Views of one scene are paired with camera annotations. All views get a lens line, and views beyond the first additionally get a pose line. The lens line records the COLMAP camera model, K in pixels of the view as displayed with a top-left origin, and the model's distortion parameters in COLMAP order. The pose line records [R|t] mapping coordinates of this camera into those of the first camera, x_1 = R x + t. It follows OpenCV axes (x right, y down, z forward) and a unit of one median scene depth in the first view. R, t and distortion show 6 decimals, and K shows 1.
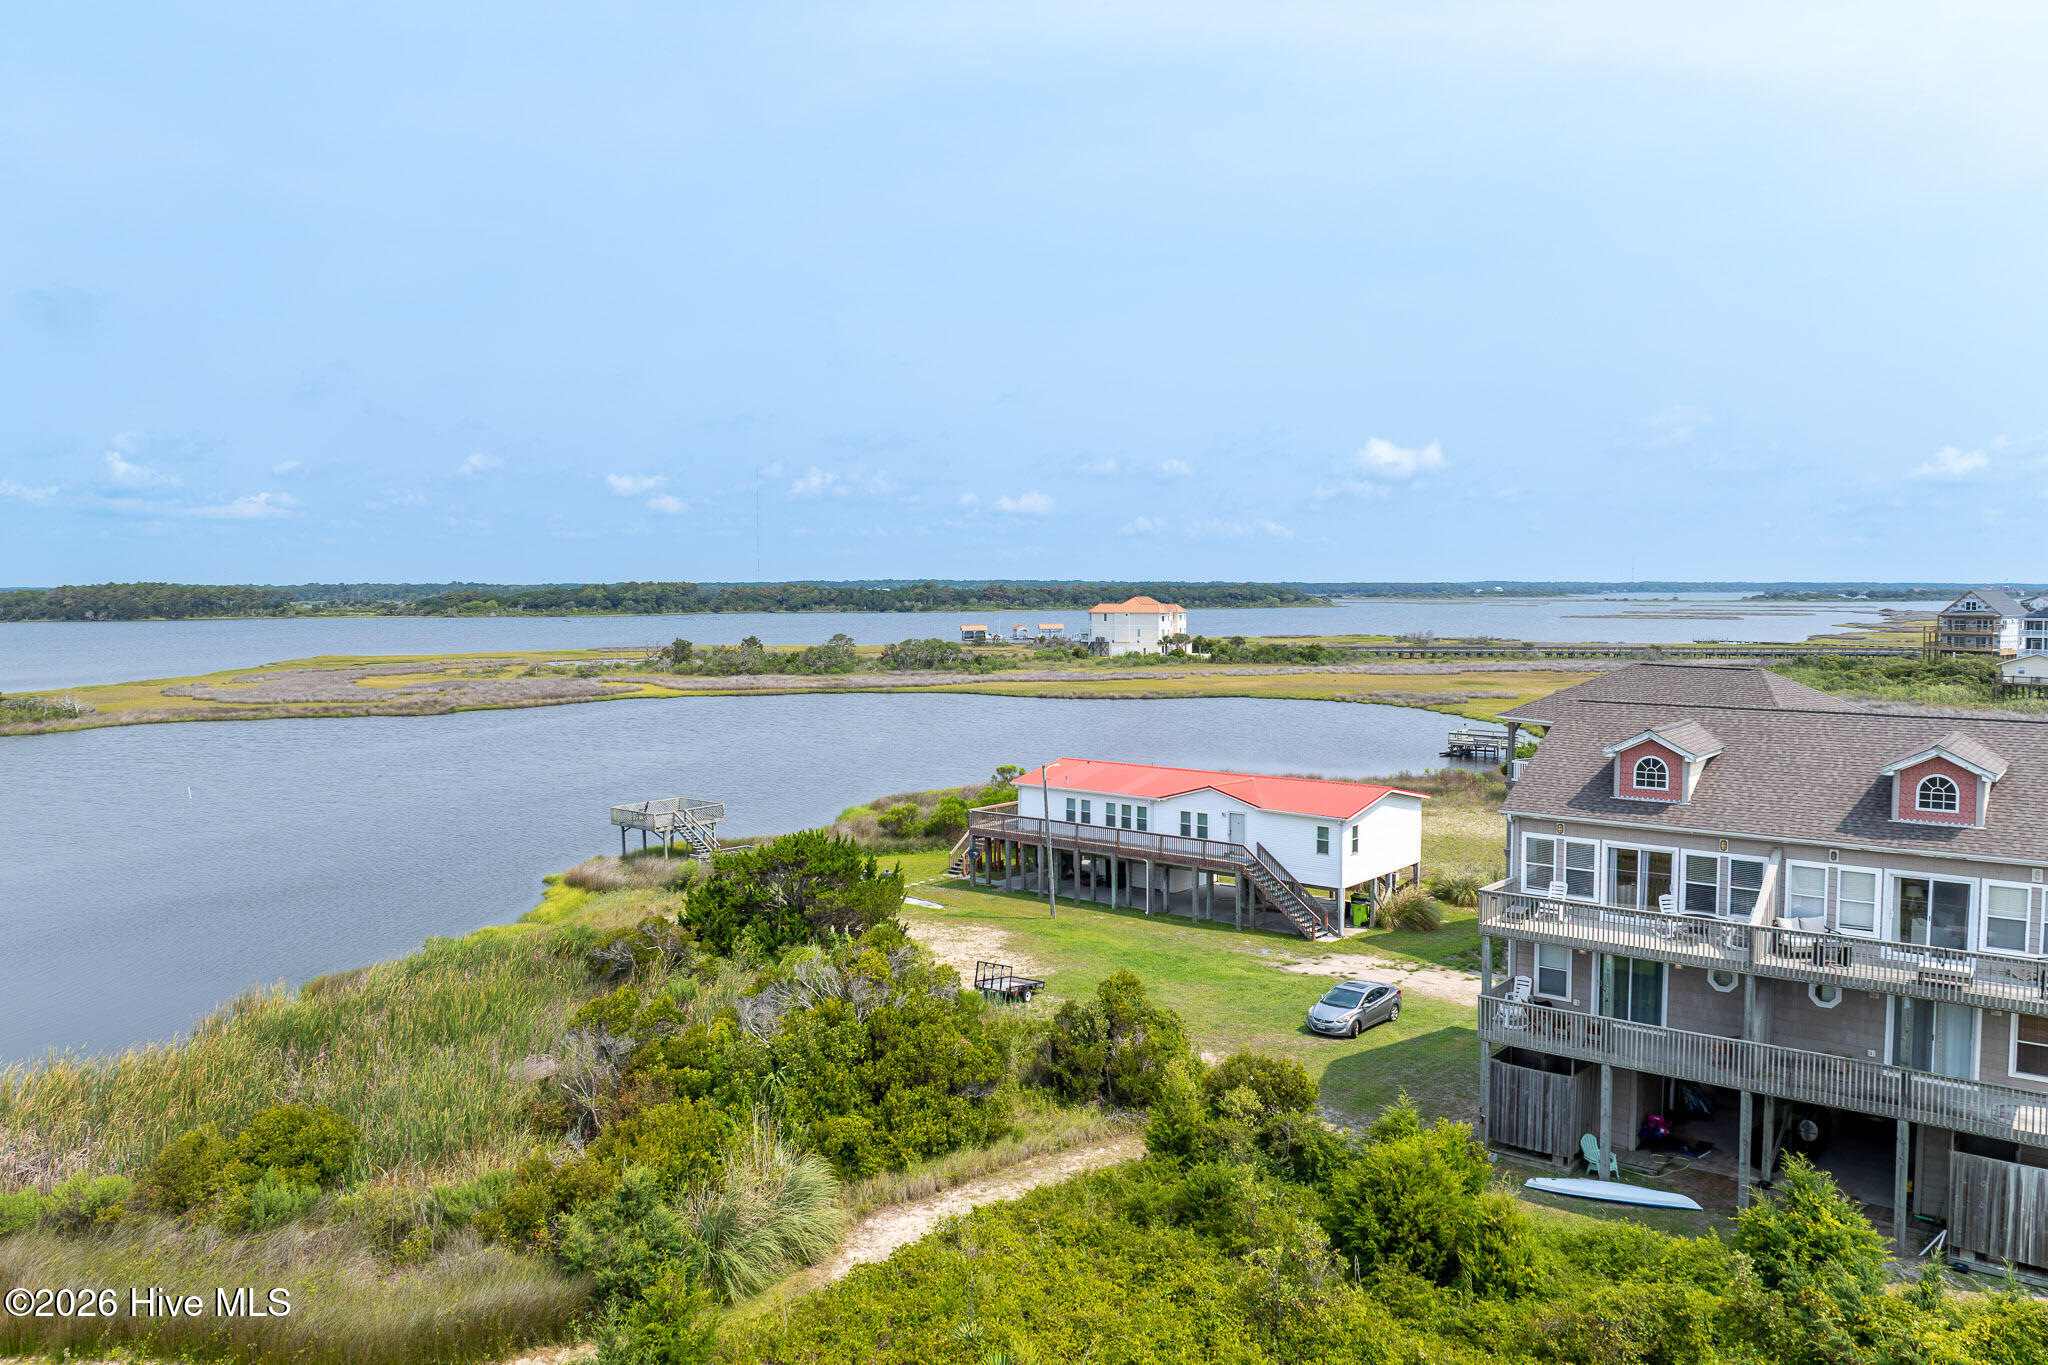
lens RADIAL K [[1448.3, 0, 1023.8], [0, 1448.3, 651.4], [0, 0, 1]] dist [-0.042459, 0.009052]
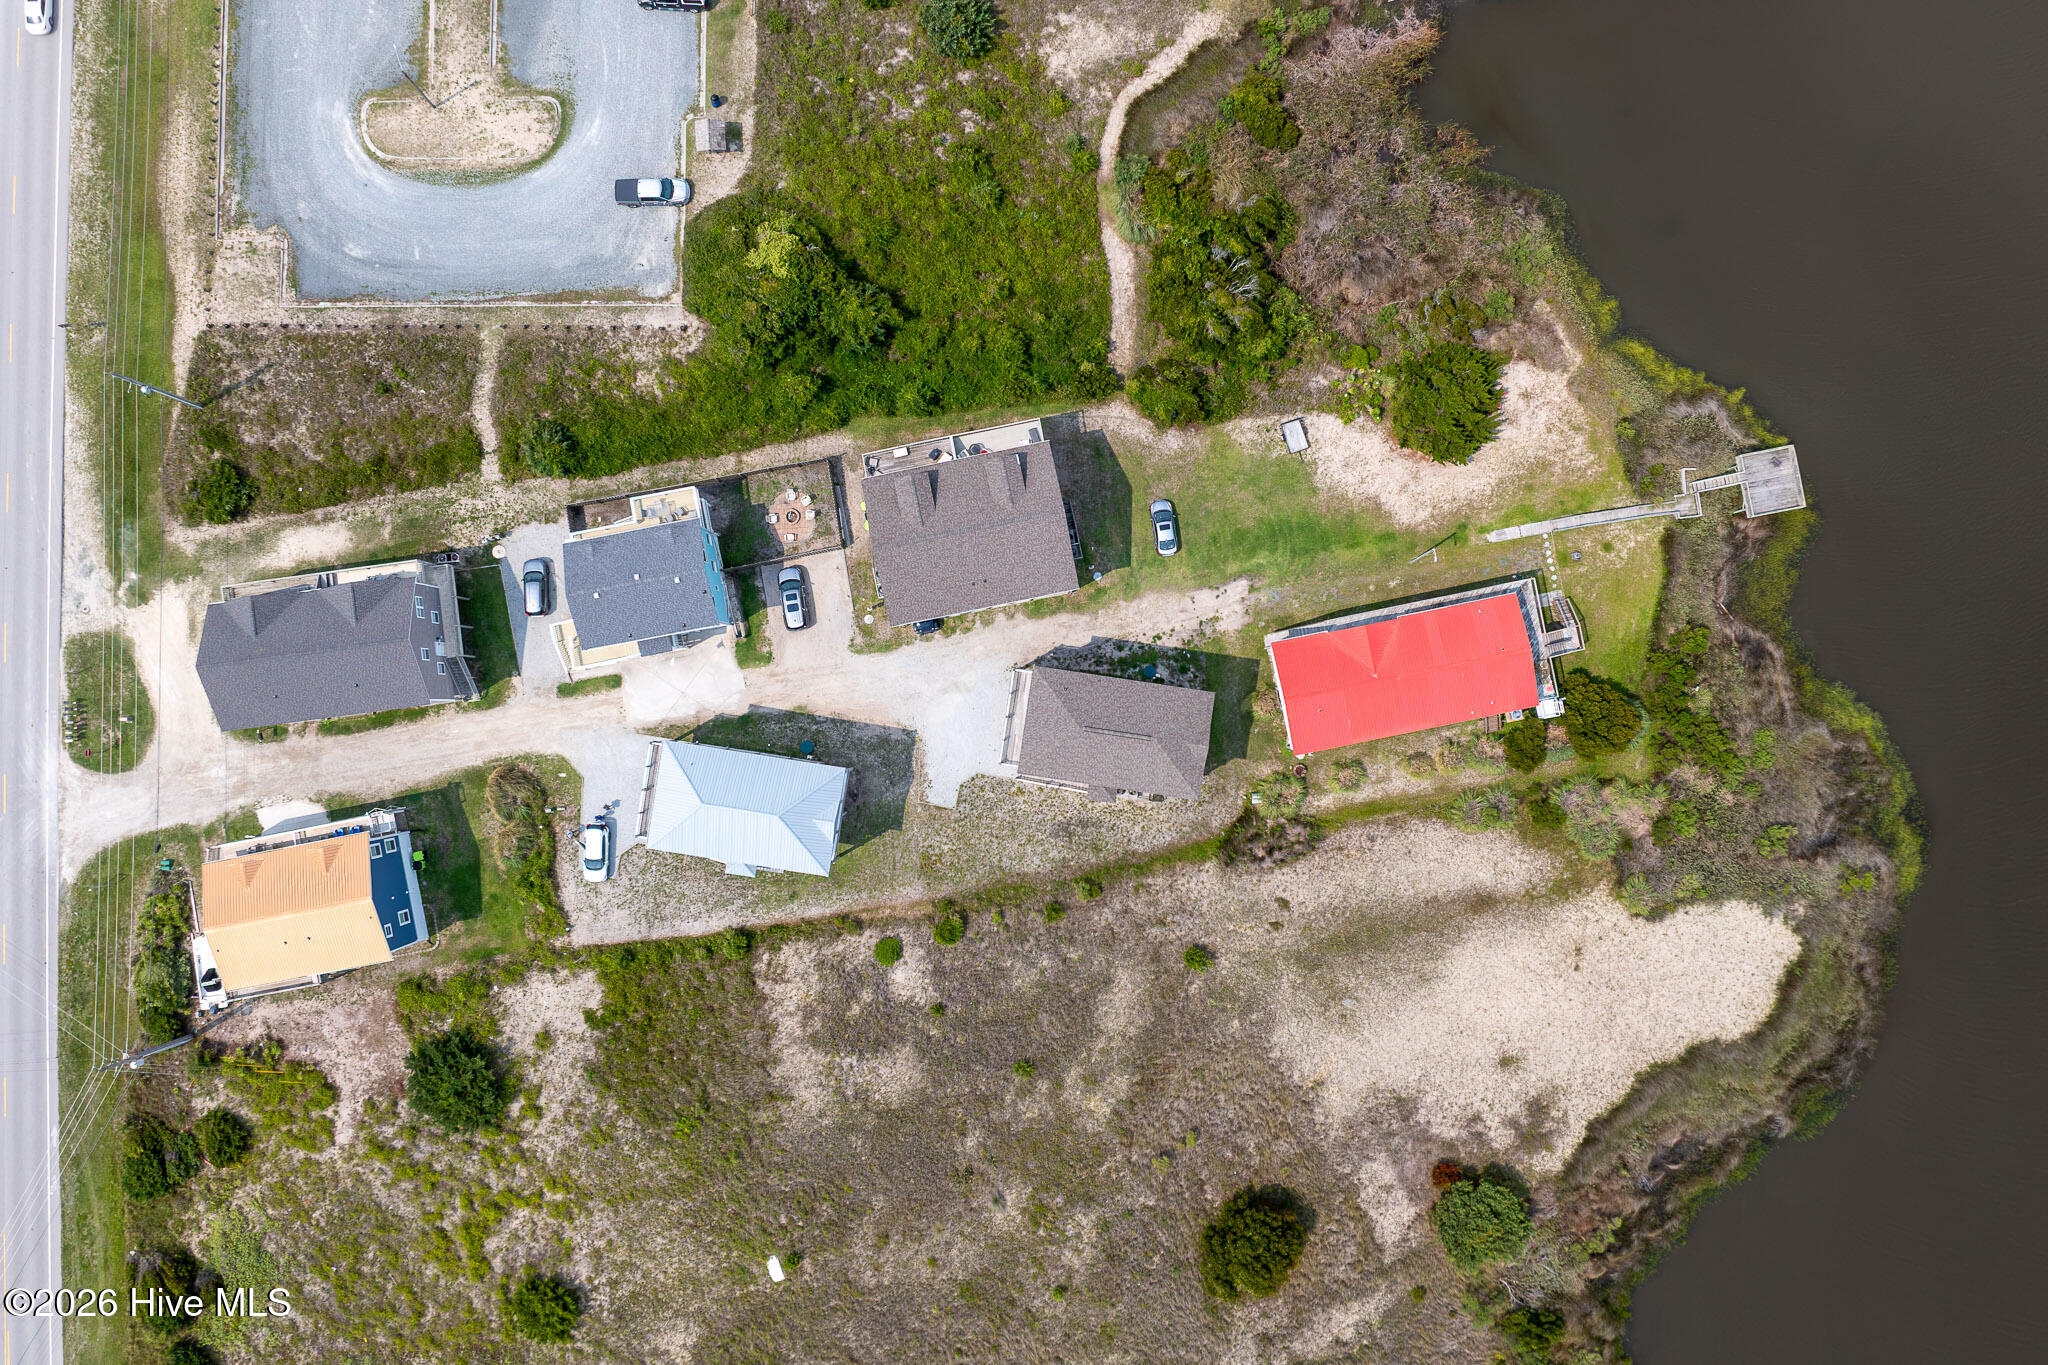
lens RADIAL K [[1448.3, 0, 1079.4], [0, 1448.3, 626.9], [0, 0, 1]] dist [-0.042459, 0.009052]
pose [[-0.630269, 0.776315, -0.009772, 0.110317], [-0.020158, -0.003781, 0.999790, -0.486449], [0.776115, 0.630334, 0.018032, 0.232379]]
